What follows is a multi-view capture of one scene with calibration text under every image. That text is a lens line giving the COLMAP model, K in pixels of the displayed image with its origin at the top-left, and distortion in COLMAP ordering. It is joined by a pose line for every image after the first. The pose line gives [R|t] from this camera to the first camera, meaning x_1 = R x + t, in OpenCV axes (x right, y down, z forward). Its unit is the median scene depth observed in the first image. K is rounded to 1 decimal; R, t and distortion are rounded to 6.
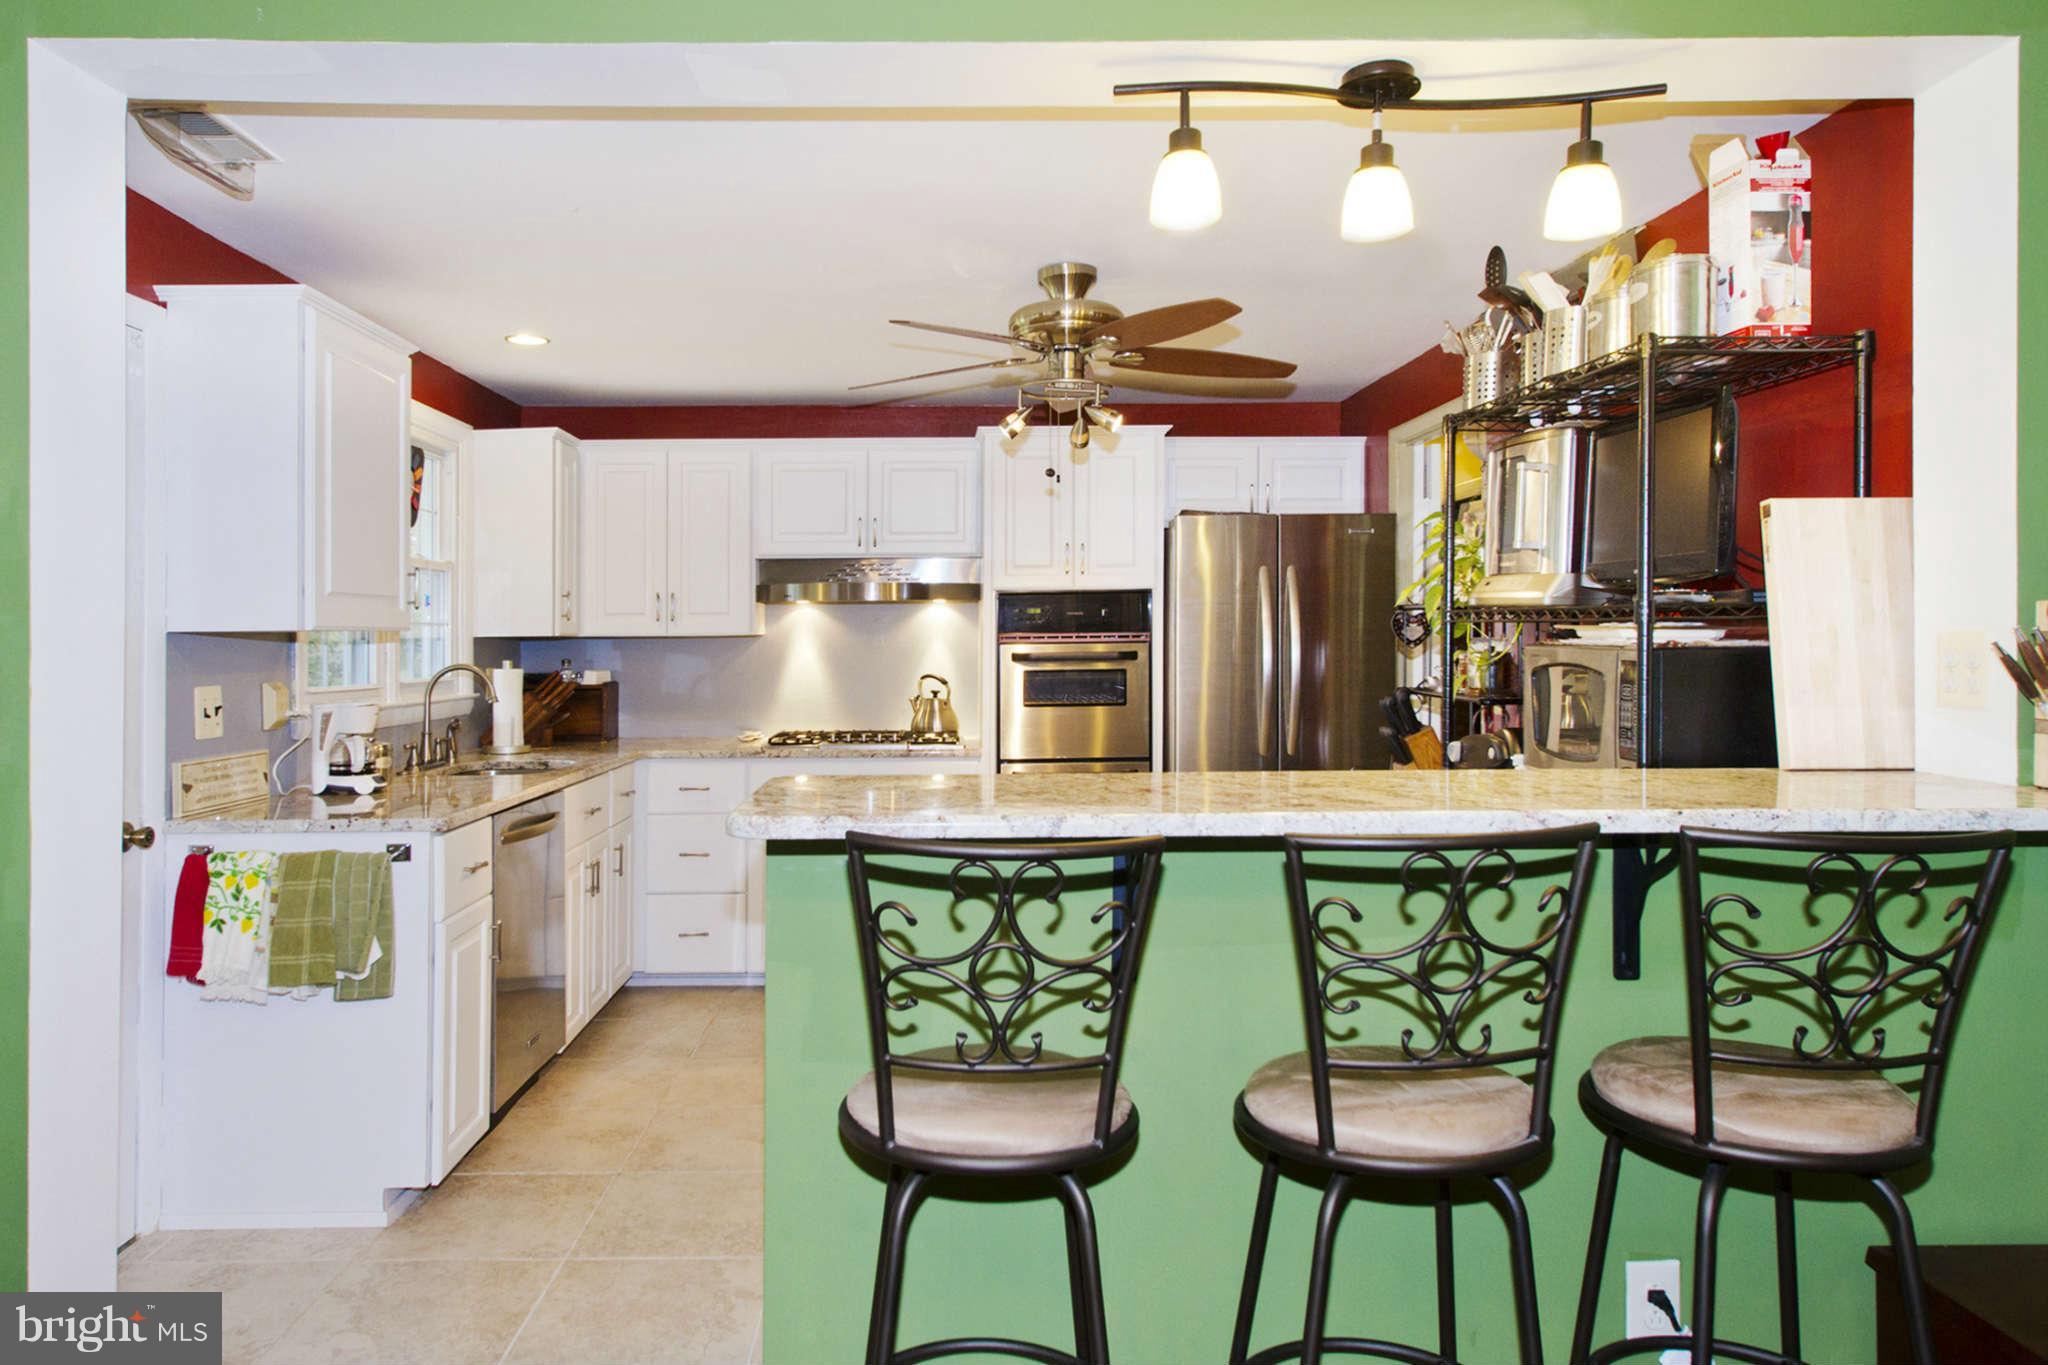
lens RADIAL K [[1335.5, 0, 1013.4], [0, 1335.5, 638.4], [0, 0, 1]] dist [0.023911, 0.000198]
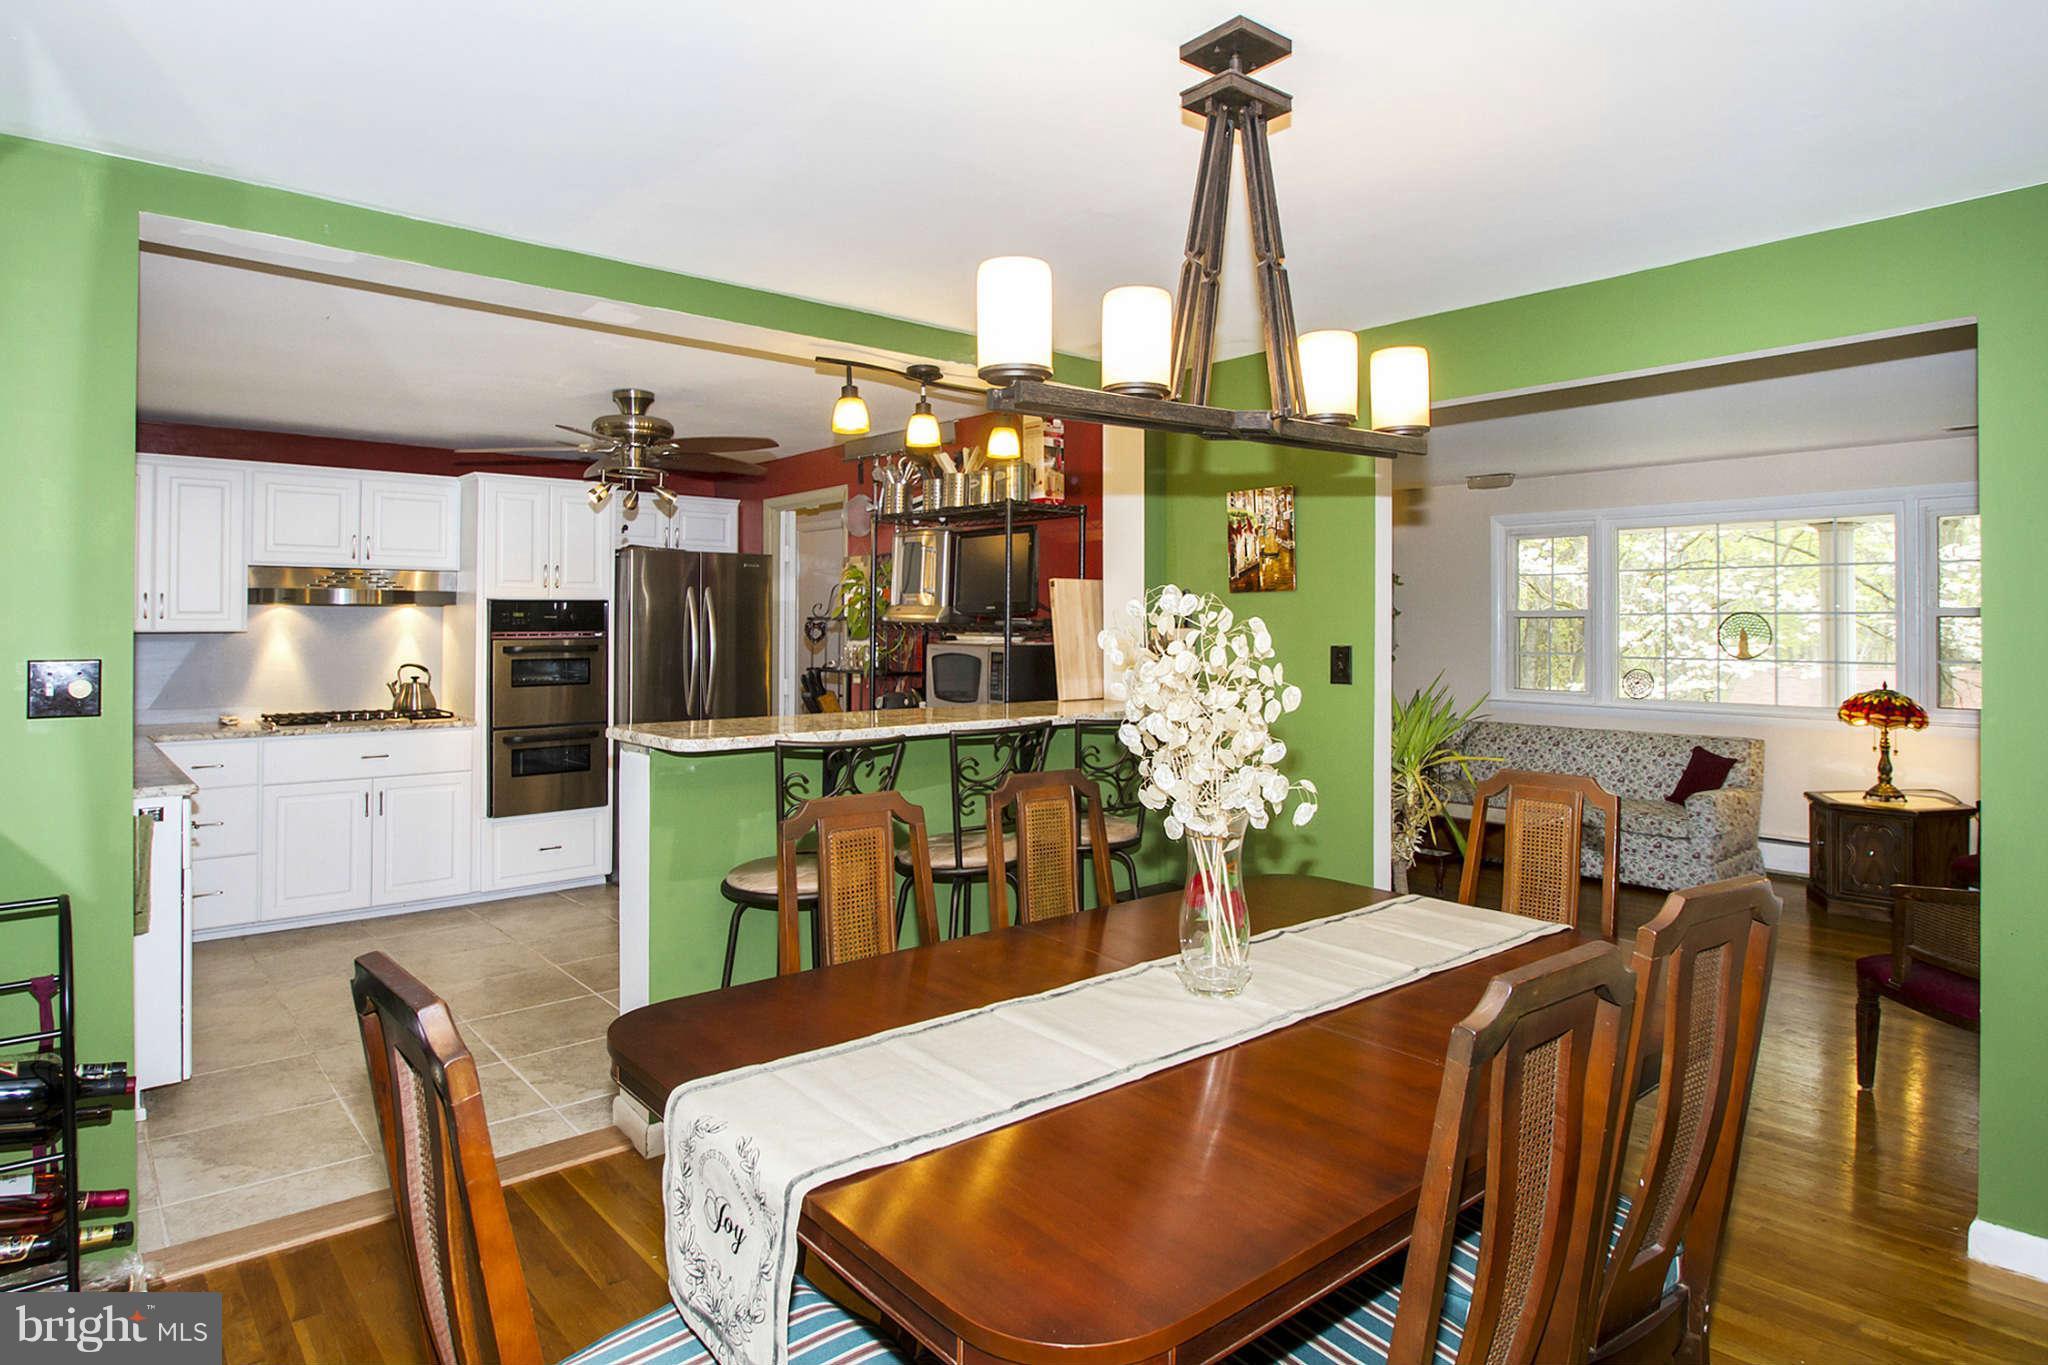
lens RADIAL K [[1154.8, 0, 1027.1], [0, 1154.8, 552.3], [0, 0, 1]] dist [0.000228, -0.001026]
pose [[0.780631, 0.052159, 0.622812, -0.325728], [-0.009201, 0.997363, -0.071995, -0.004574], [-0.624925, 0.050471, 0.779052, -0.223477]]
